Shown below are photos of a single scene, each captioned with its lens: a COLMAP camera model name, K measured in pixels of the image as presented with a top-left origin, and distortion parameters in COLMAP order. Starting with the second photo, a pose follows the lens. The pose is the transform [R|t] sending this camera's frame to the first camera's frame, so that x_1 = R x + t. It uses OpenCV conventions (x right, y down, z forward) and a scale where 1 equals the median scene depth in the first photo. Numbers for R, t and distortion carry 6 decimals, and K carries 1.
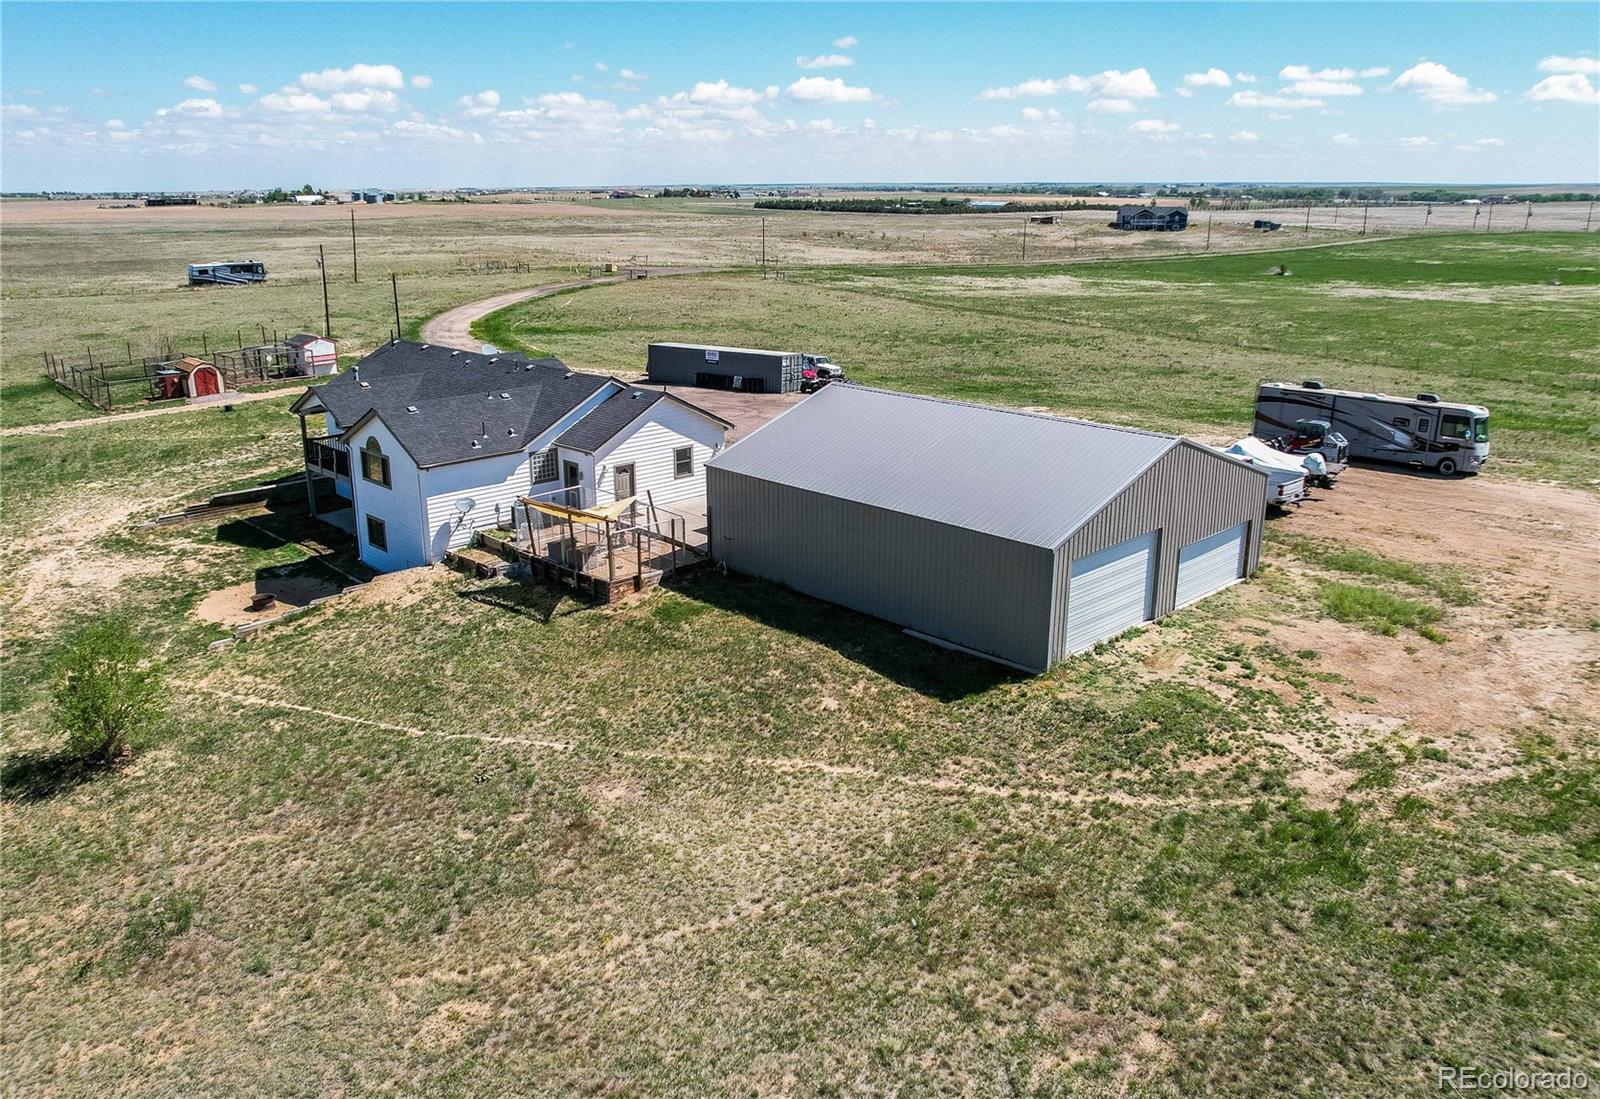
lens RADIAL K [[1259.2, 0, 800.0], [0, 1259.2, 549.5], [0, 0, 1]] dist [-0.037956, 0.000933]
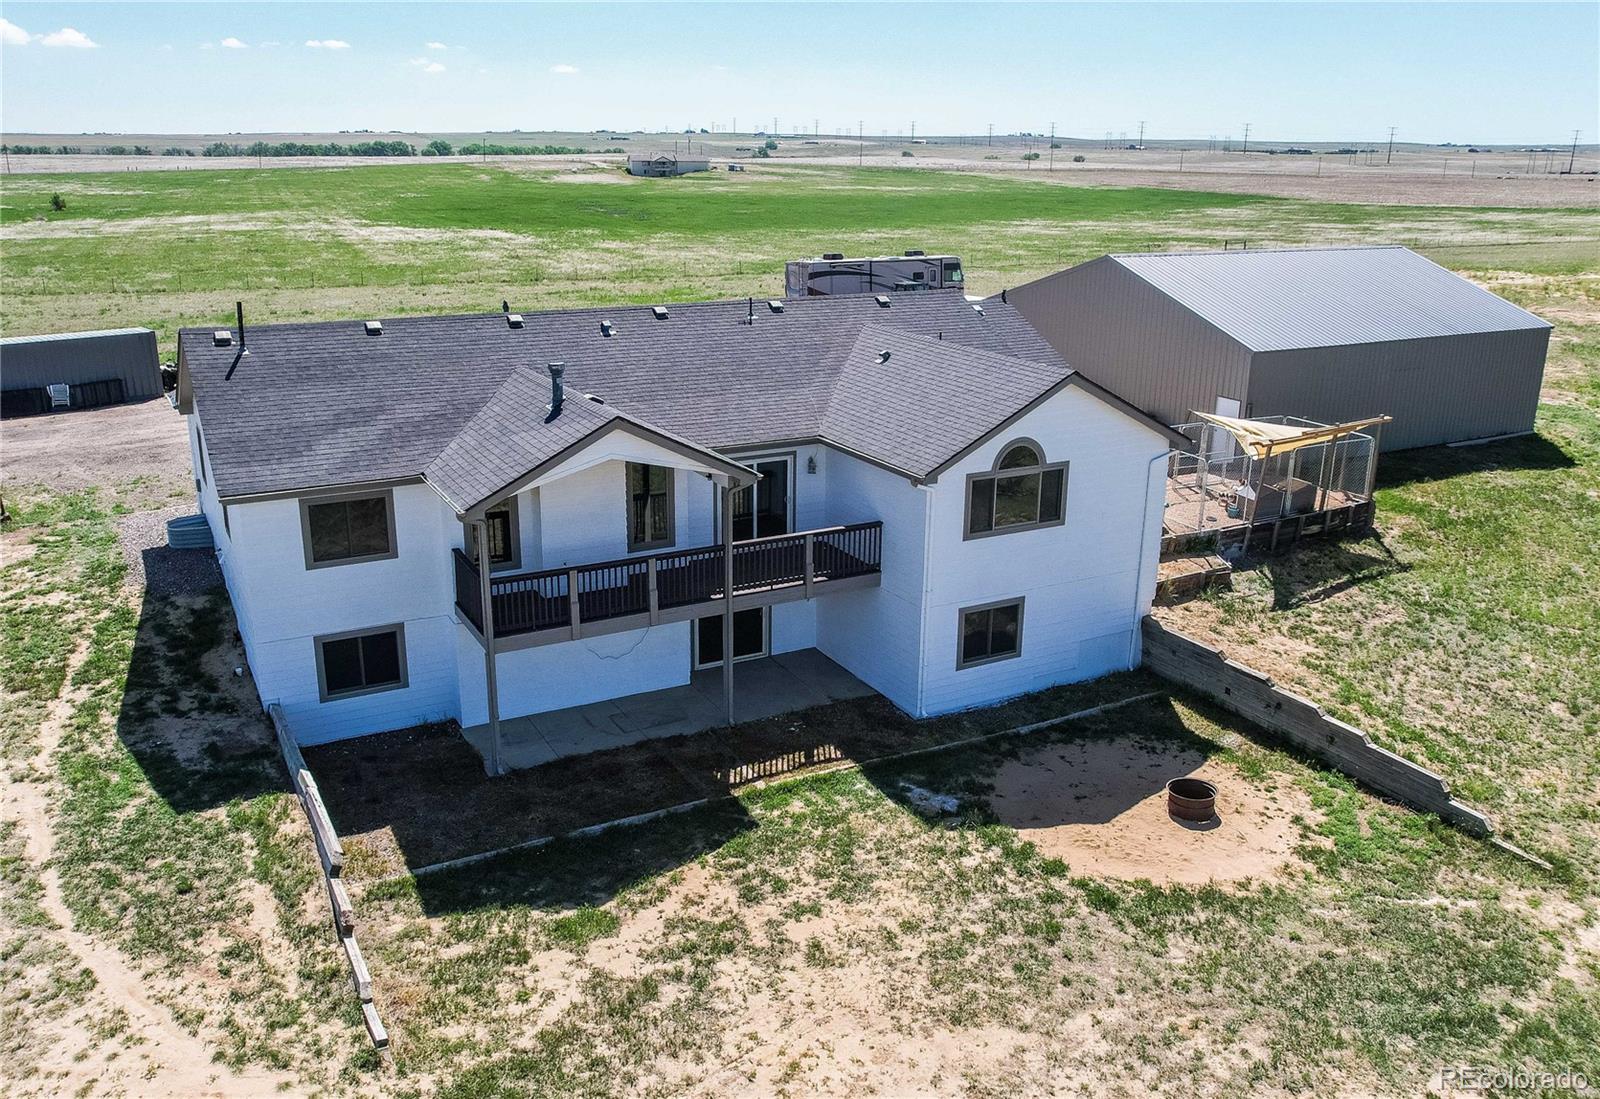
lens RADIAL K [[1259.2, 0, 800.0], [0, 1259.2, 549.5], [0, 0, 1]] dist [-0.037956, 0.000933]
pose [[0.262852, -0.294872, 0.918673, -0.829769], [0.258621, 0.938843, 0.227350, -0.185733], [-0.929529, 0.177829, 0.323037, 0.903866]]
